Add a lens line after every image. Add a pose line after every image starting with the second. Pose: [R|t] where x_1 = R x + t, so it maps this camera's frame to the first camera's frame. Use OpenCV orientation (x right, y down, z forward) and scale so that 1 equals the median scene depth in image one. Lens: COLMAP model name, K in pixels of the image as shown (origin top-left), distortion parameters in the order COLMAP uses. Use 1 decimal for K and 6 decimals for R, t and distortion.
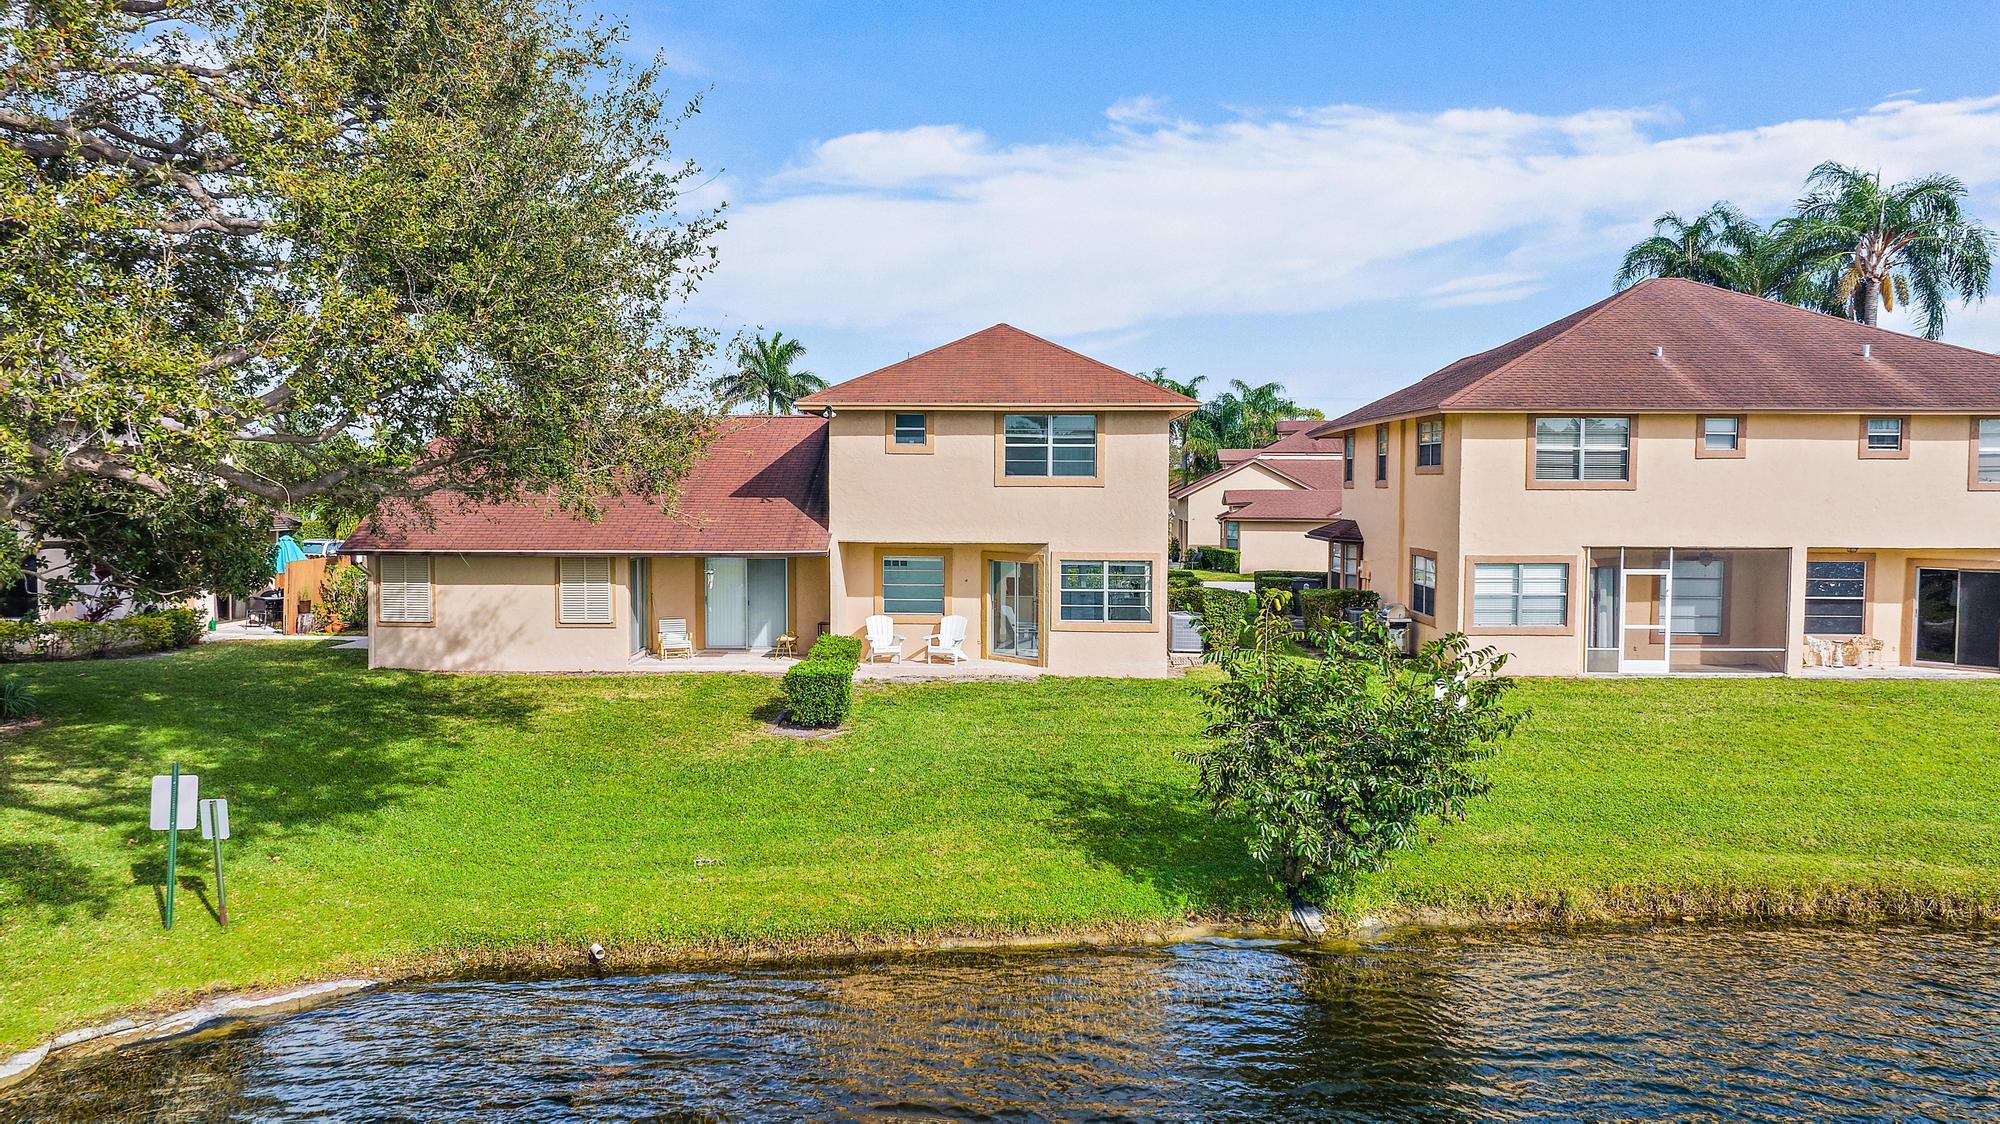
lens RADIAL K [[1447.9, 0, 1000.0], [0, 1447.9, 562.0], [0, 0, 1]] dist [-0.027403, 0.002033]
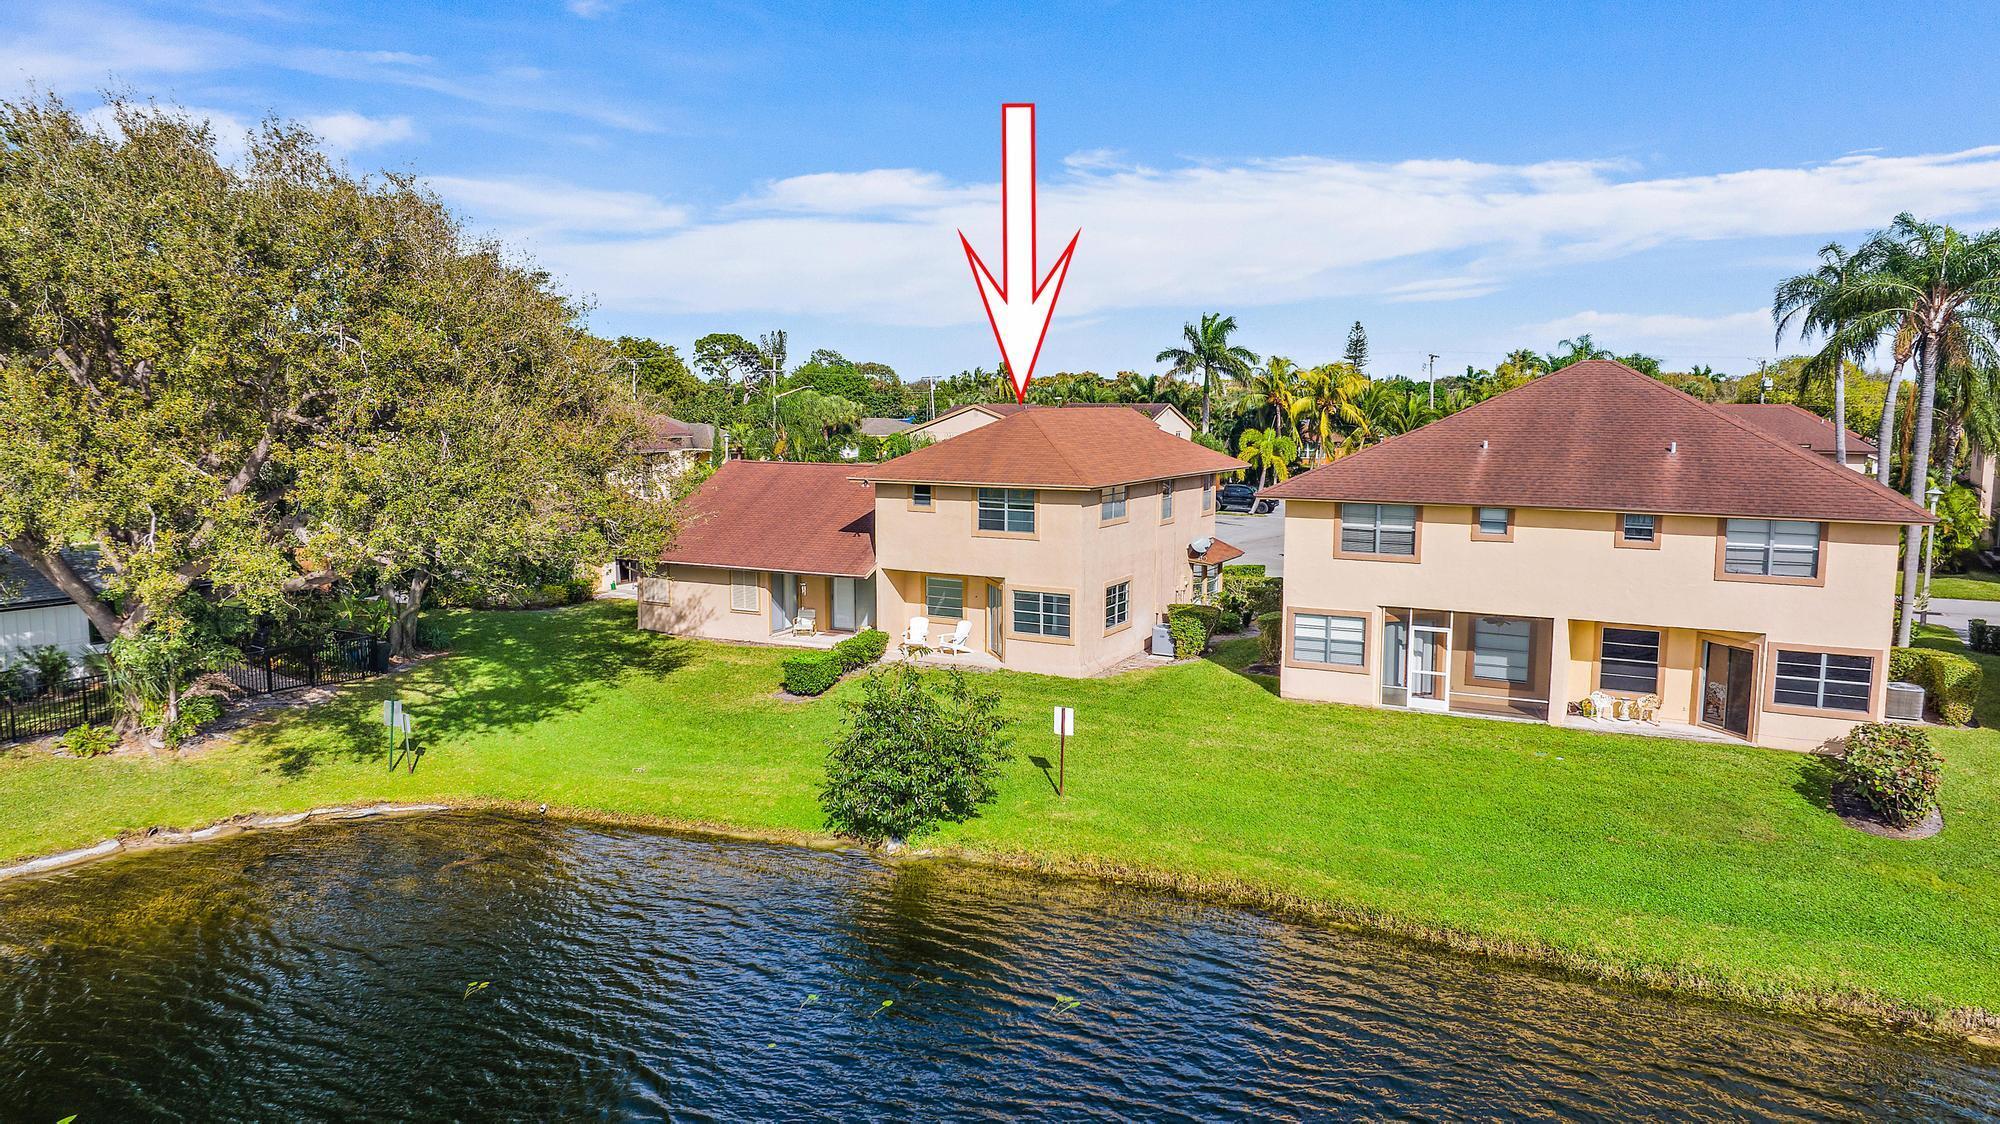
lens RADIAL K [[1447.9, 0, 1000.0], [0, 1447.9, 562.0], [0, 0, 1]] dist [-0.027403, 0.002033]
pose [[0.889224, 0.053168, -0.454372, 0.679791], [-0.021950, 0.997038, 0.073711, -0.134256], [0.456945, -0.055572, 0.887757, -0.273010]]
